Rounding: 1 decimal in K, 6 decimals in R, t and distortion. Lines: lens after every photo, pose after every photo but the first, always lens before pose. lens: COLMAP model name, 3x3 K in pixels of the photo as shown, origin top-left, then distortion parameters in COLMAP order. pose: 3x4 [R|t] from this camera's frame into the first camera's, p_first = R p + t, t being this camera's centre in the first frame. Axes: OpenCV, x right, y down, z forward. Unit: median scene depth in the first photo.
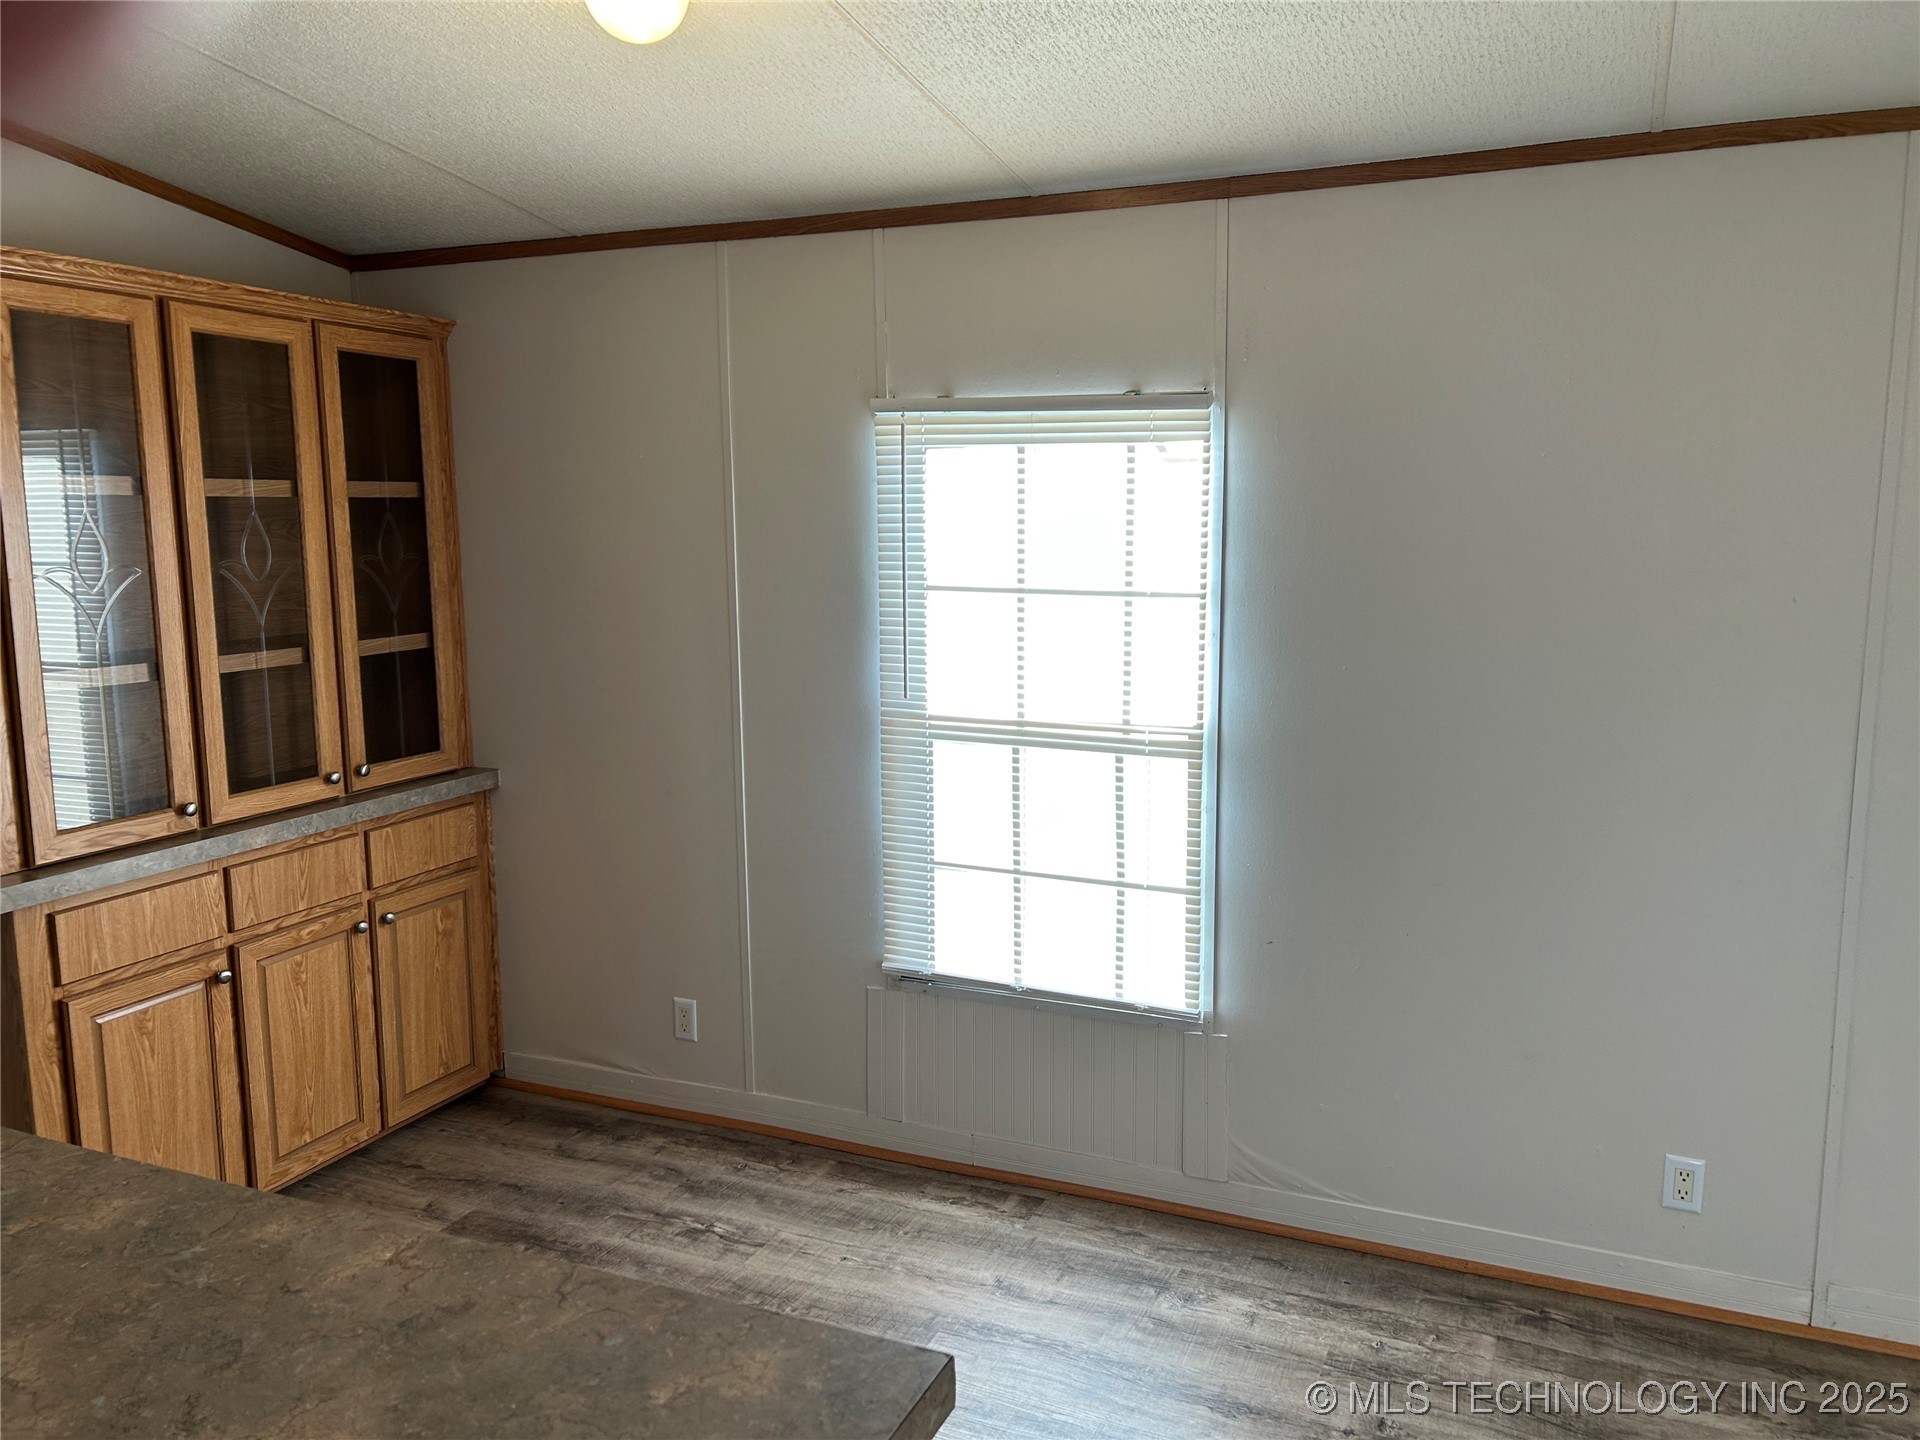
lens RADIAL K [[1432.5, 0, 961.9], [0, 1432.5, 723.2], [0, 0, 1]] dist [0.052783, -0.059653]
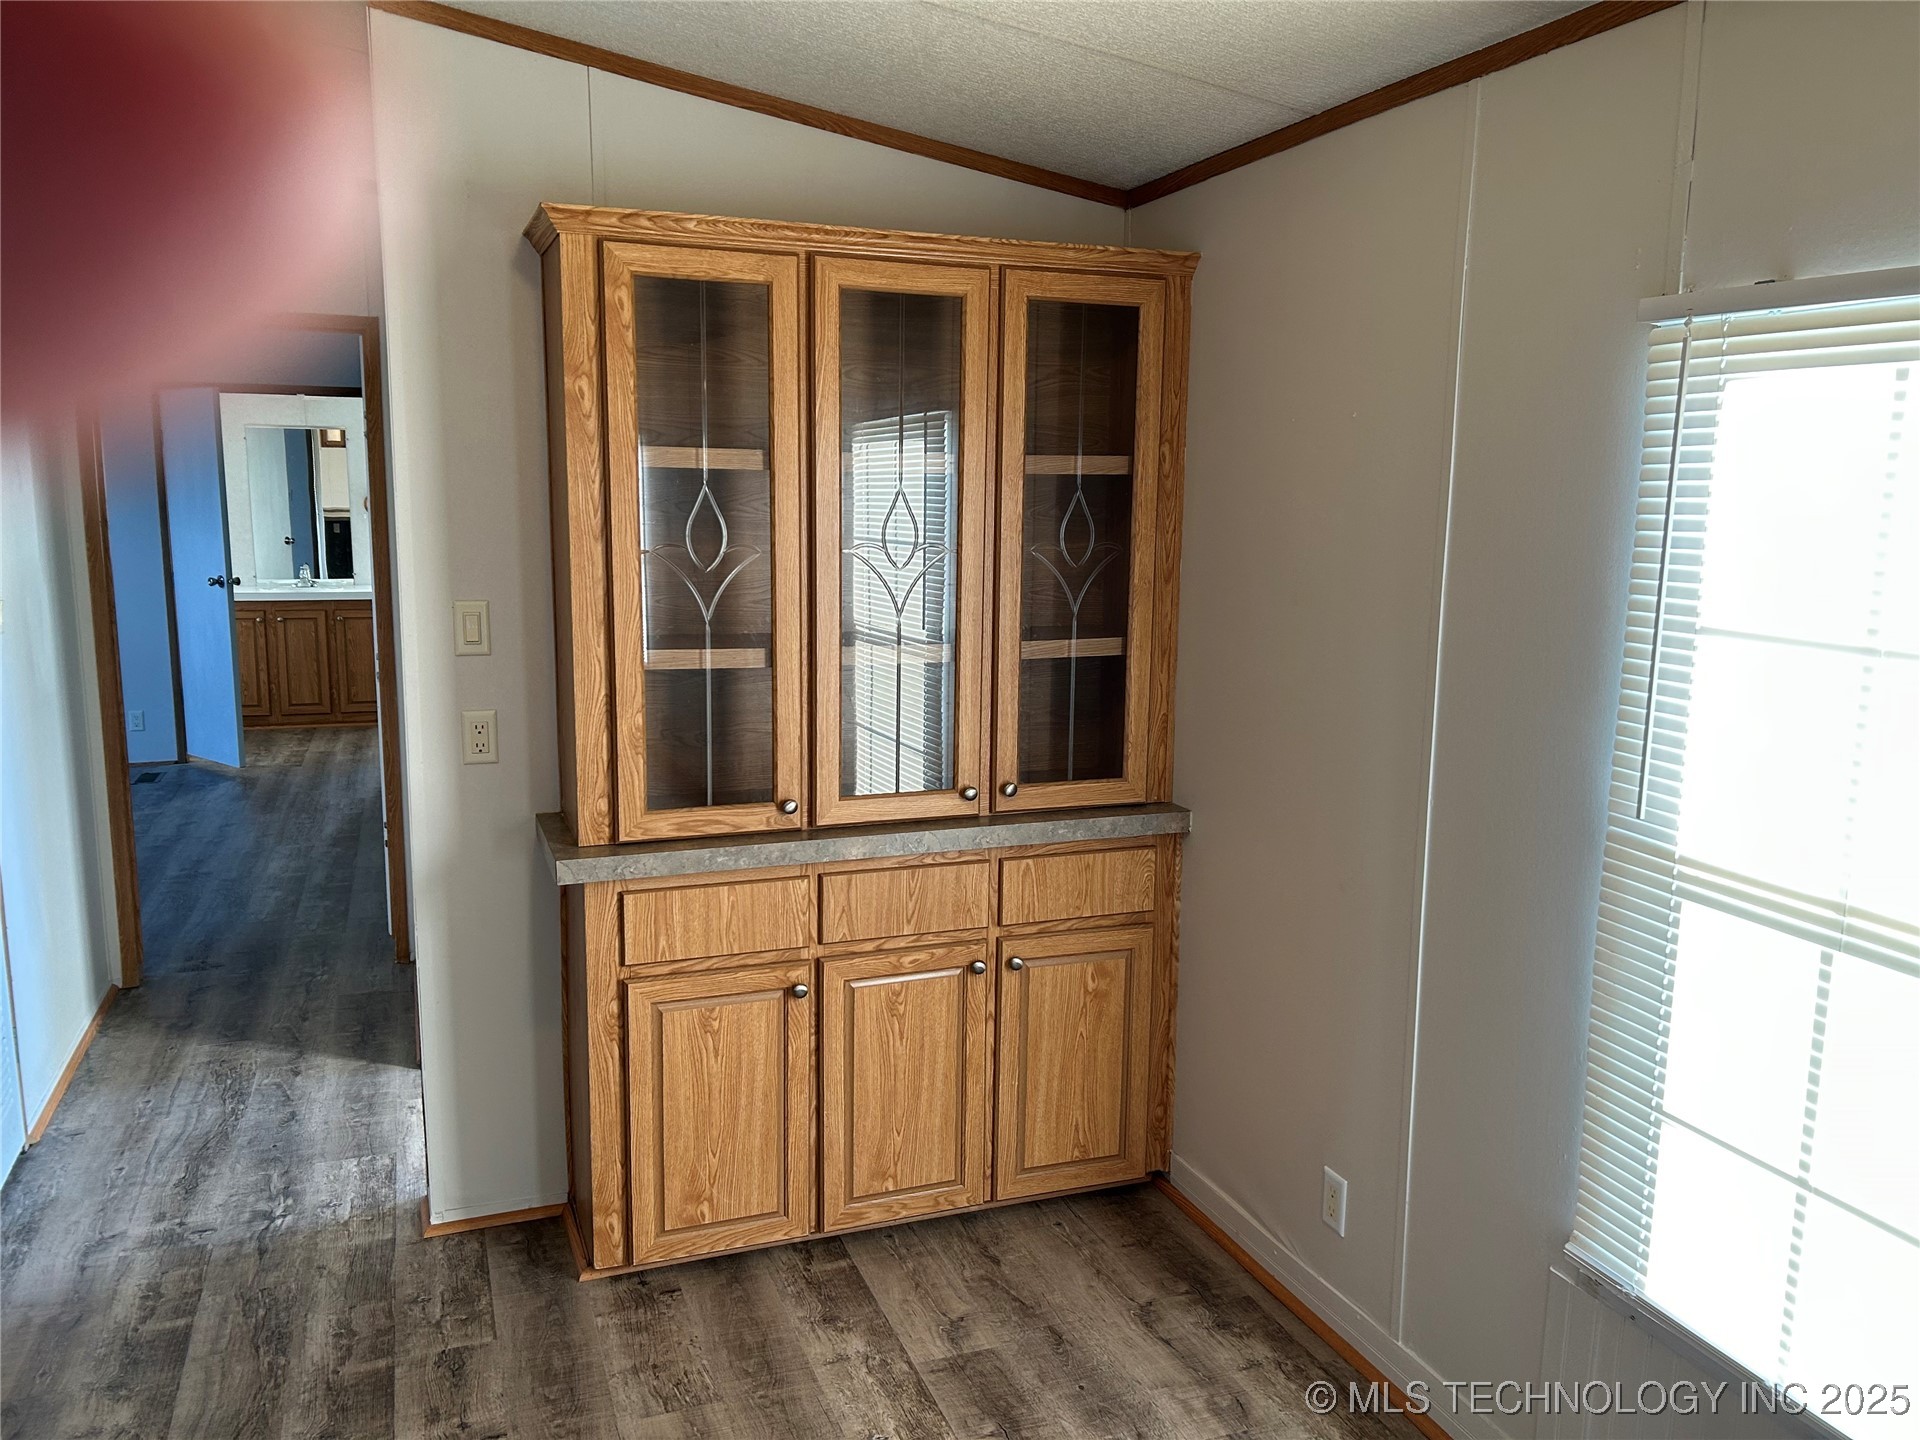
lens RADIAL K [[1432.5, 0, 944.3], [0, 1432.5, 727.2], [0, 0, 1]] dist [0.052783, -0.059653]
pose [[0.692993, 0.127504, -0.709580, 0.168982], [-0.117954, 0.991026, 0.062881, -0.055668], [0.711230, 0.040122, 0.701813, 0.379881]]
